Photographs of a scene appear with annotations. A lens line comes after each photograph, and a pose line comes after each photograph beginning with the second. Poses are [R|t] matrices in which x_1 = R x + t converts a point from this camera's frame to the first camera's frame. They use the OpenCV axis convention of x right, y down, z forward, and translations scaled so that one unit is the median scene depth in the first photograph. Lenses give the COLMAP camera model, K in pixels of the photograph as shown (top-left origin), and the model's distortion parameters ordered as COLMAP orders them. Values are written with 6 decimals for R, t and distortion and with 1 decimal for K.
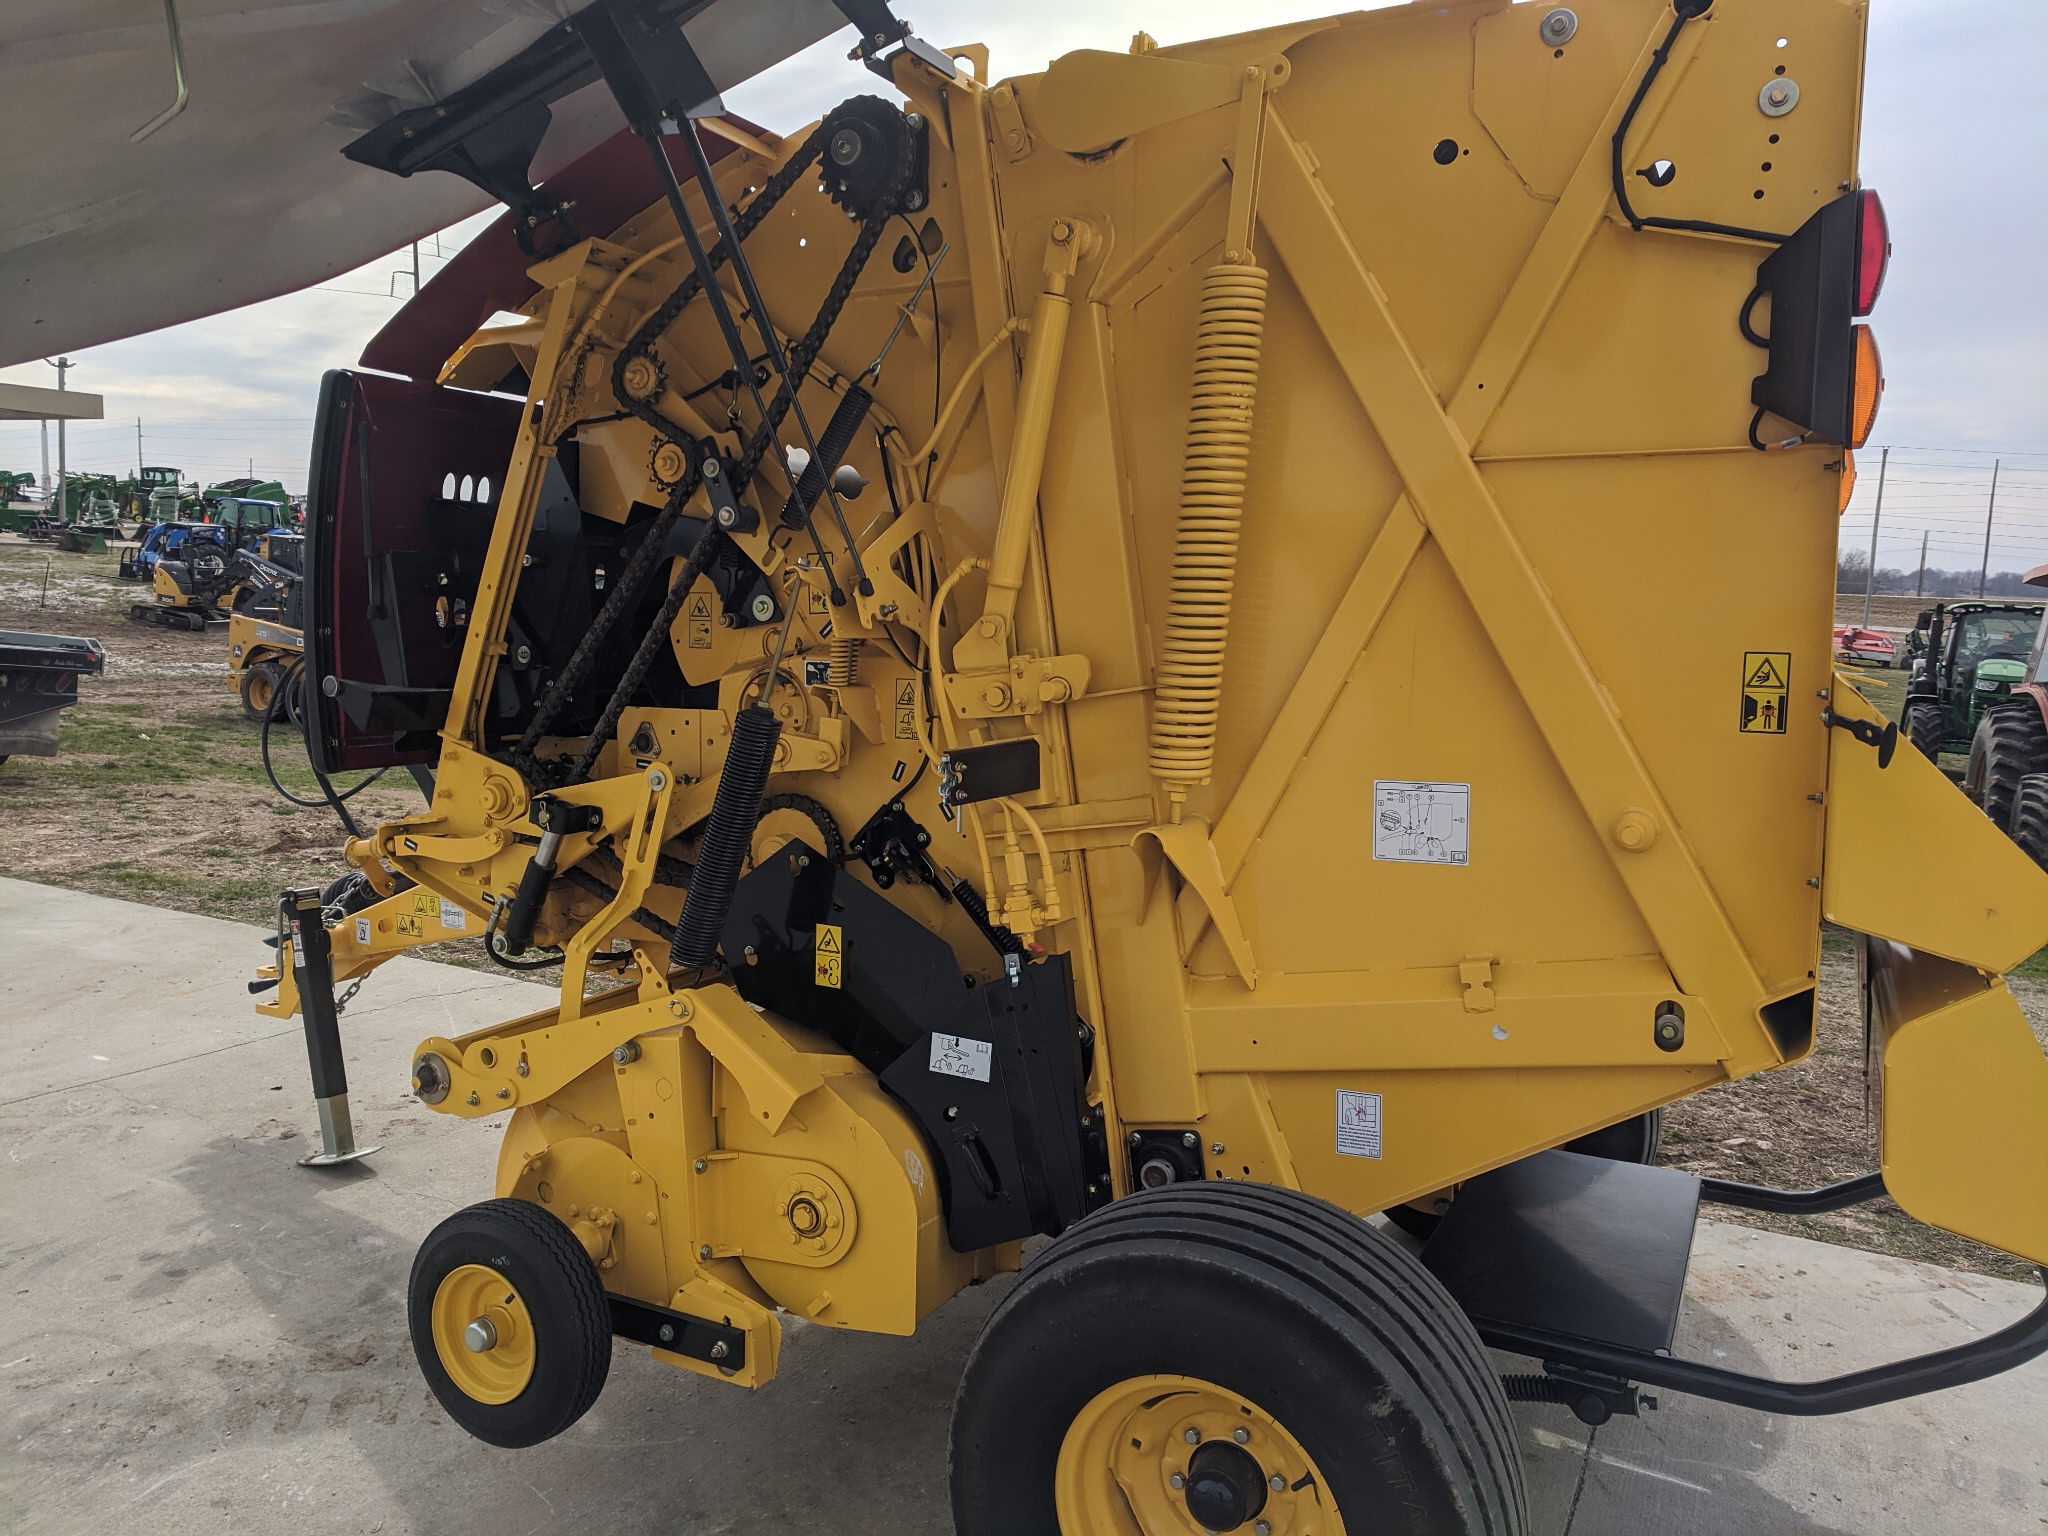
lens RADIAL K [[1552.6, 0, 1024.0], [0, 1552.6, 768.0], [0, 0, 1]] dist [0.005598, 0.012754]
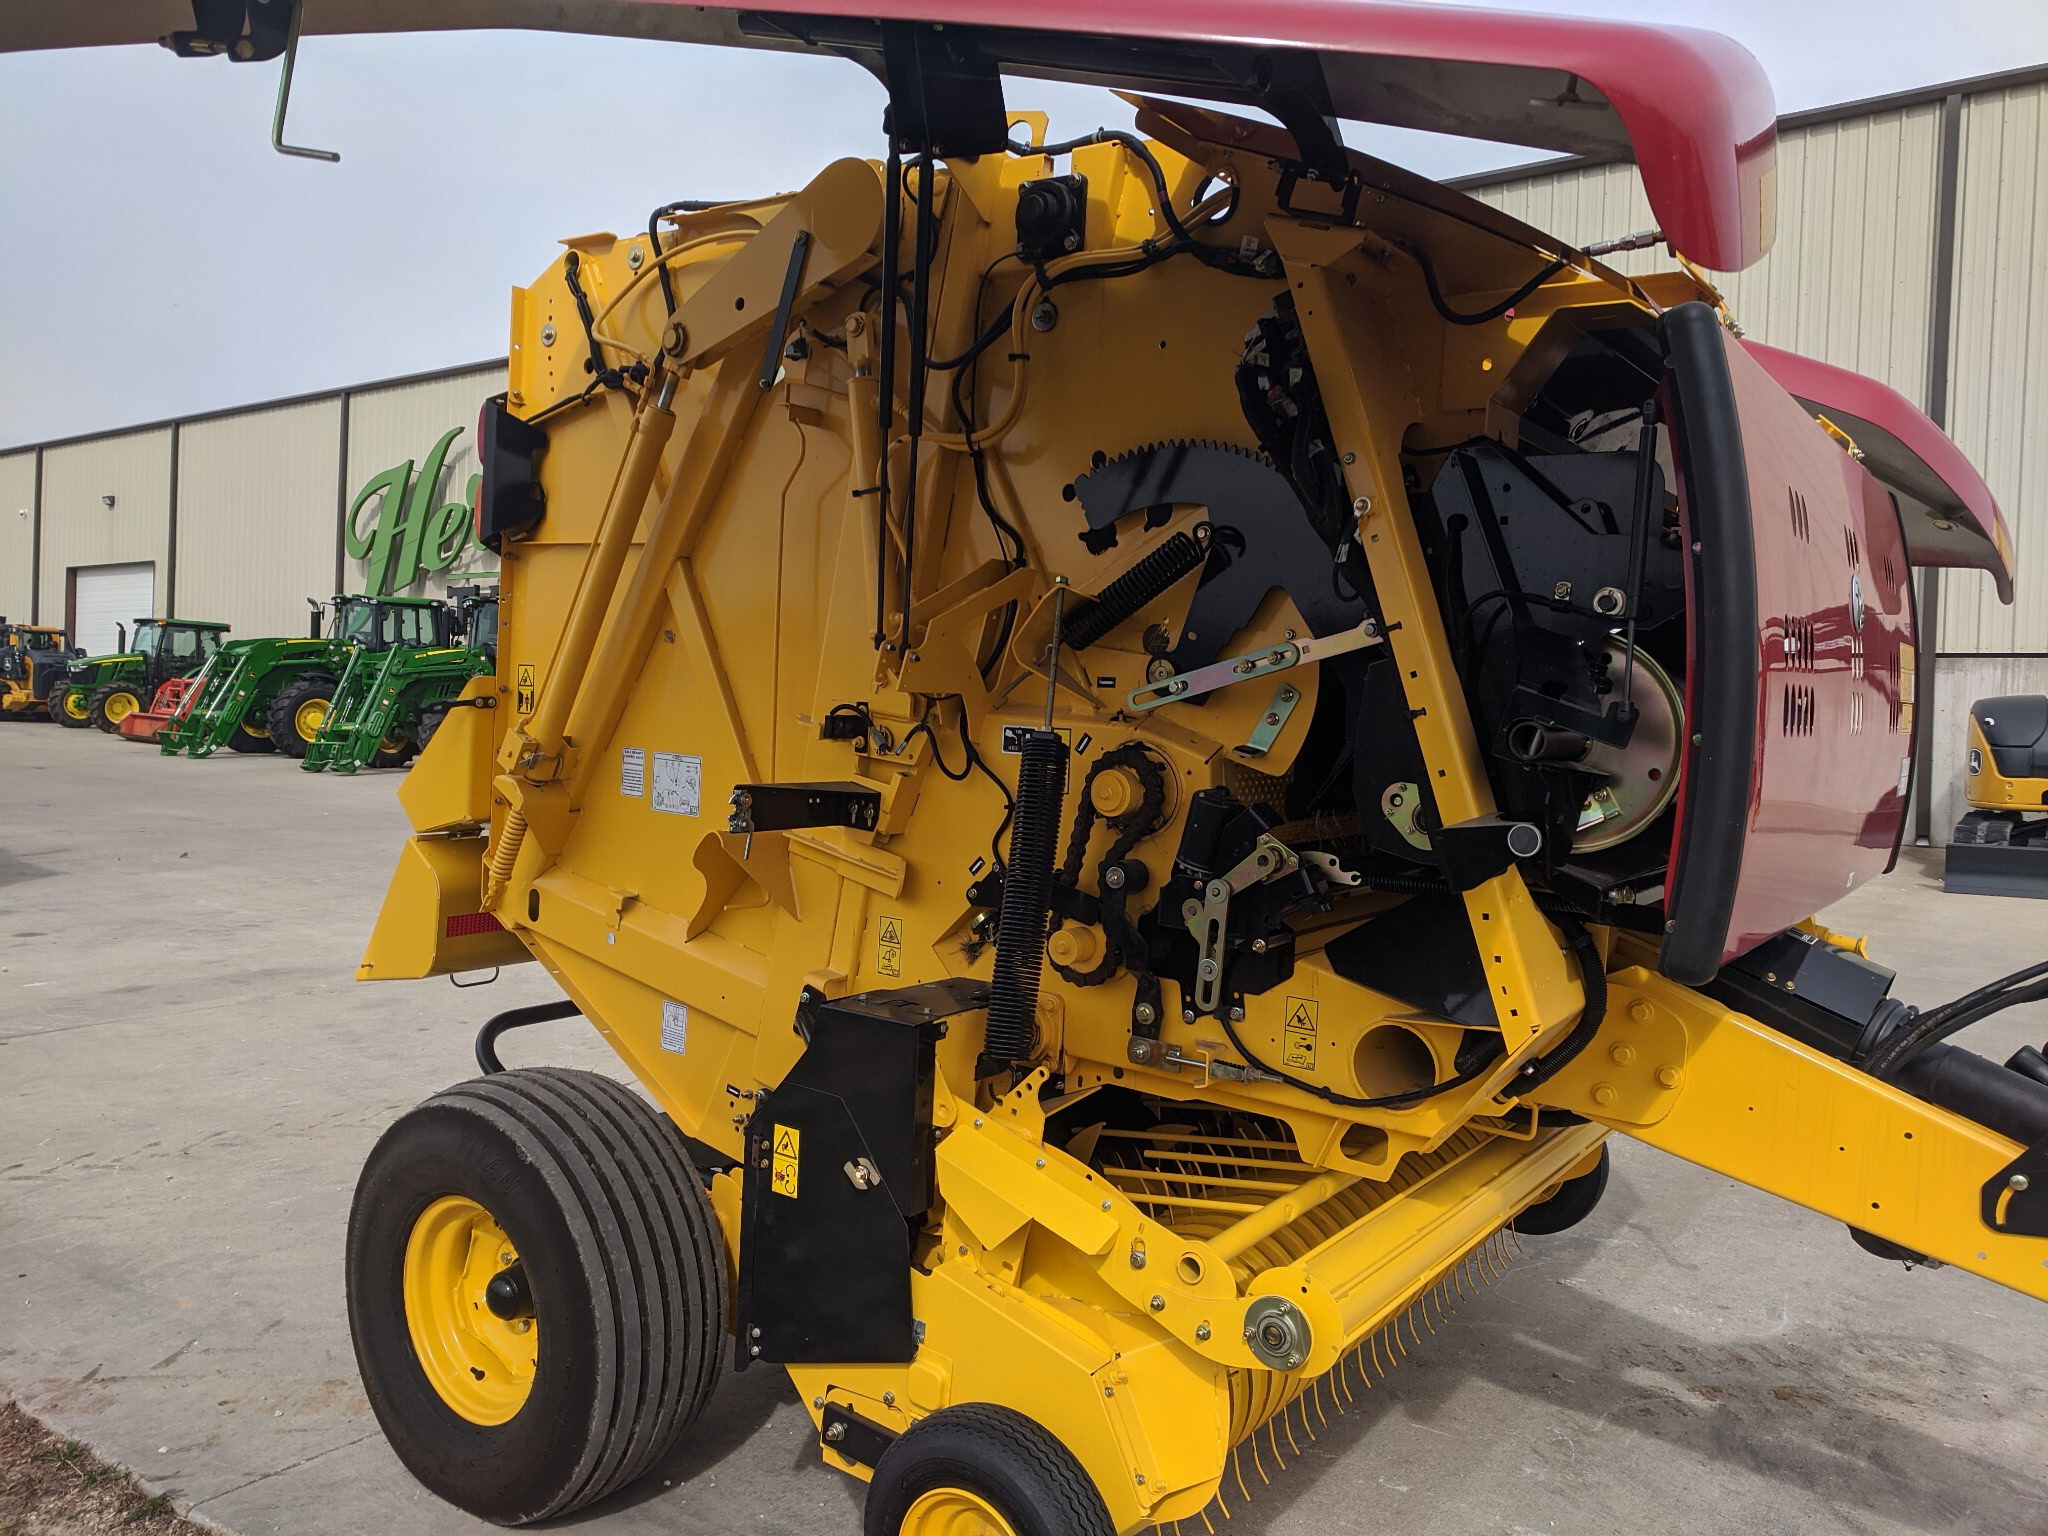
lens RADIAL K [[1517.1, 0, 1026.3], [0, 1517.1, 743.0], [0, 0, 1]] dist [-0.002804, 0.024717]
pose [[-0.987477, -0.066849, 0.142898, -0.026050], [-0.046163, 0.988578, 0.143464, -0.243972], [-0.150857, 0.135071, -0.979284, 2.485278]]
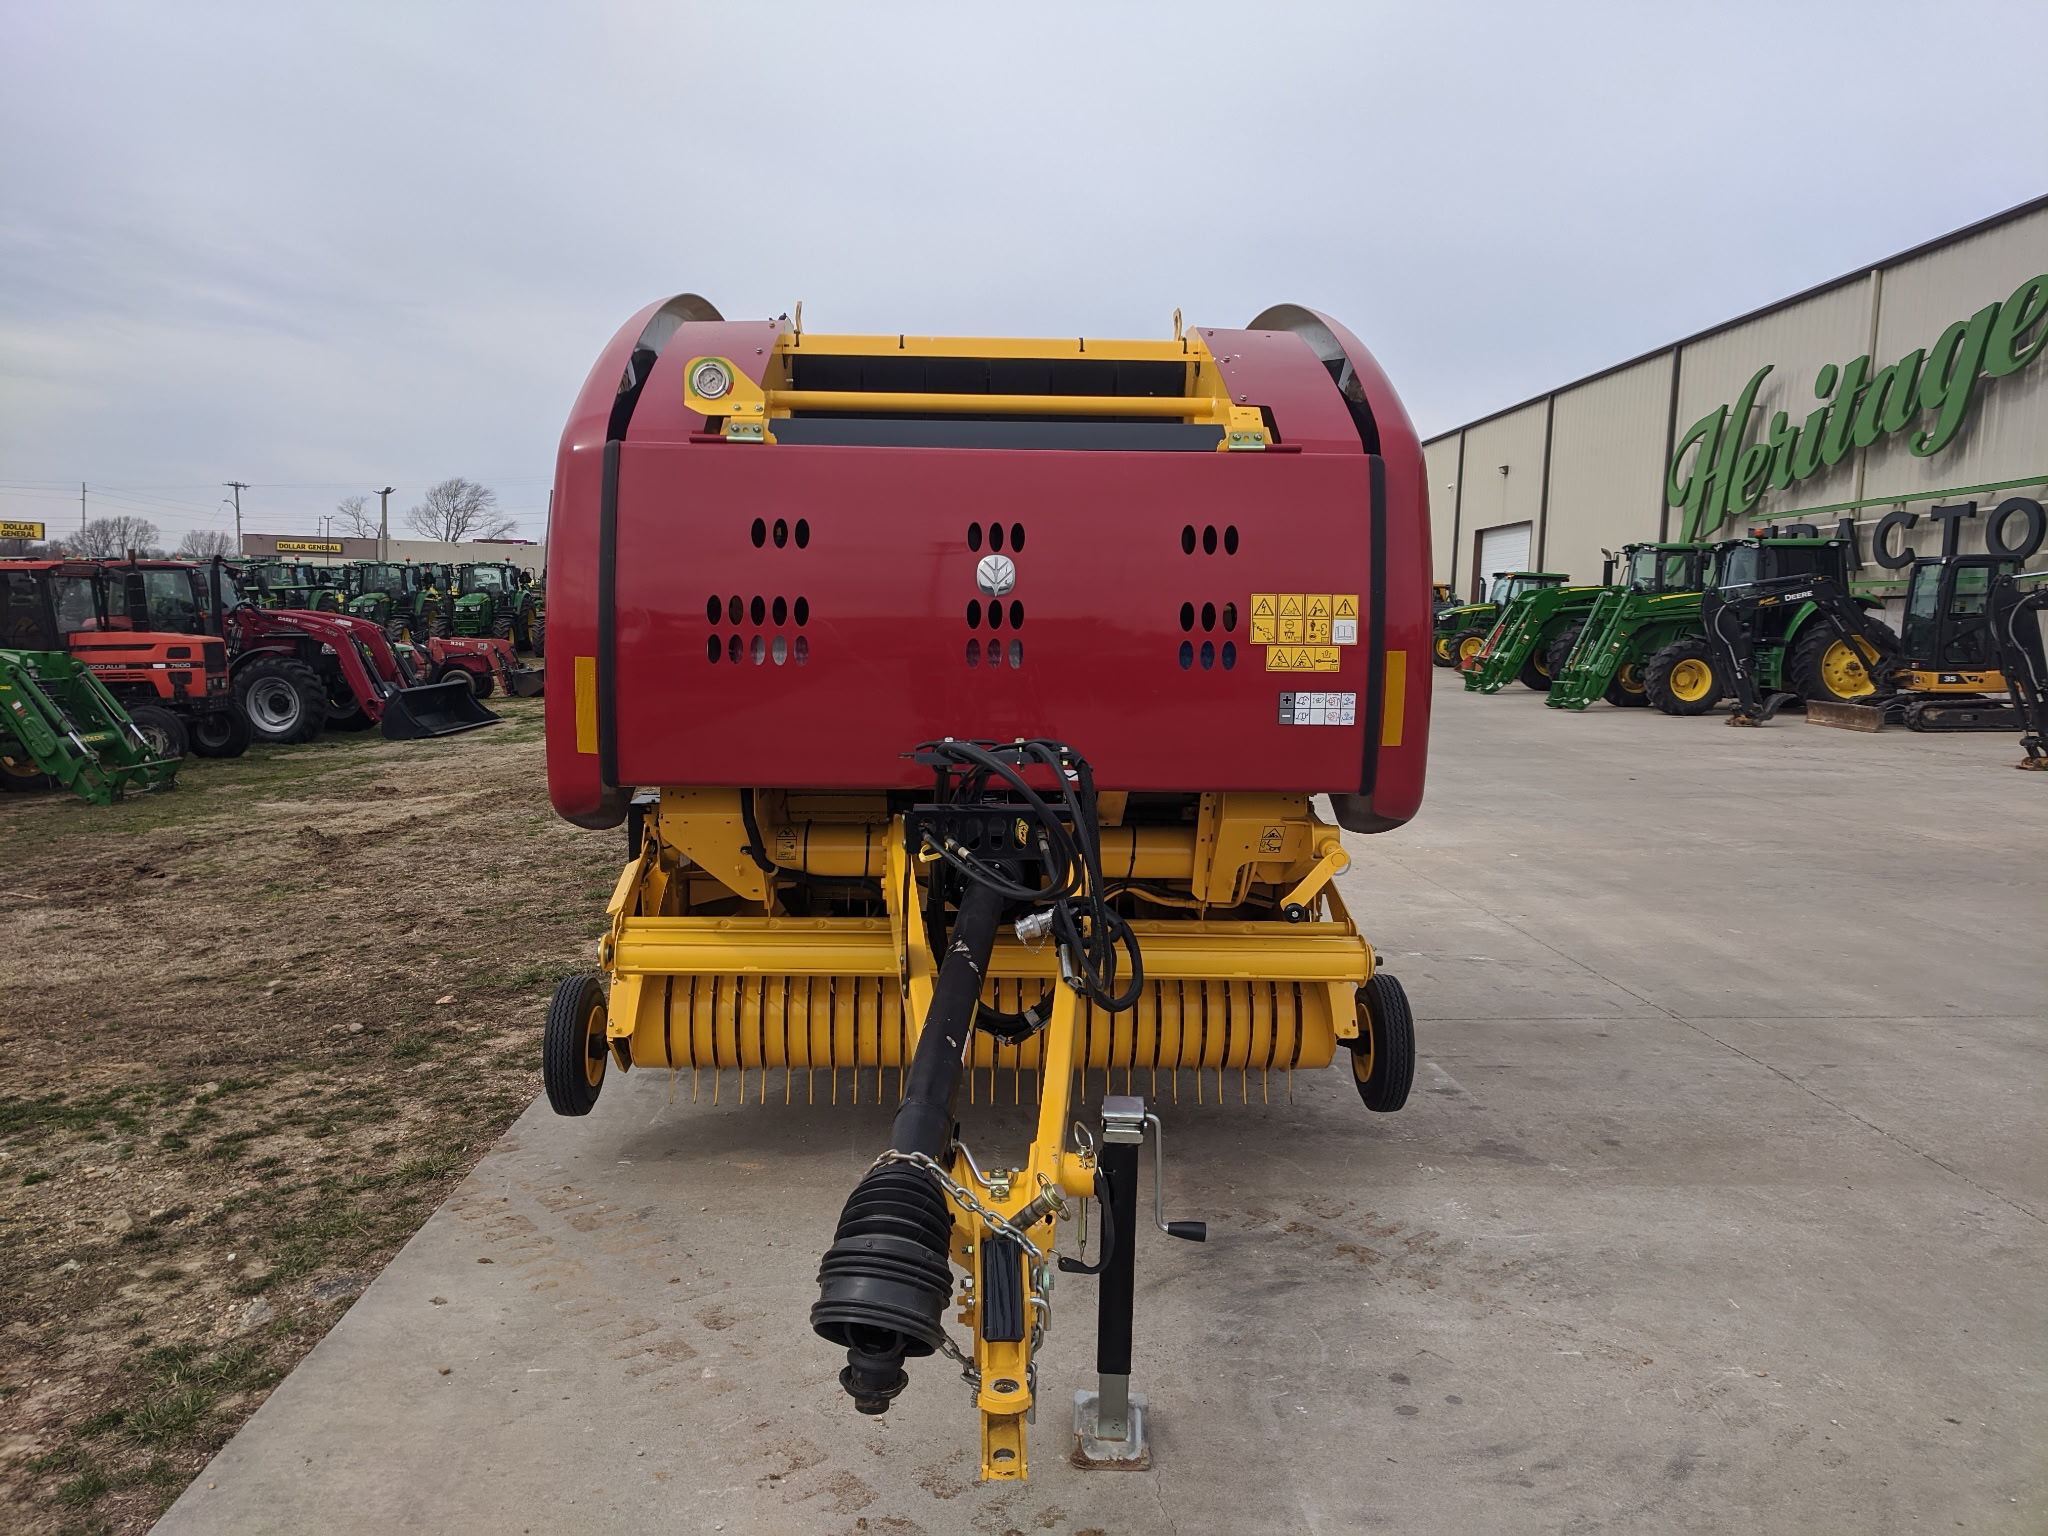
lens RADIAL K [[1517.1, 0, 1026.3], [0, 1517.1, 743.0], [0, 0, 1]] dist [-0.002804, 0.024717]
pose [[-0.490853, -0.117729, 0.863251, -1.568654], [0.065328, 0.983066, 0.171215, -0.297836], [-0.868790, 0.140436, -0.474850, 2.099971]]
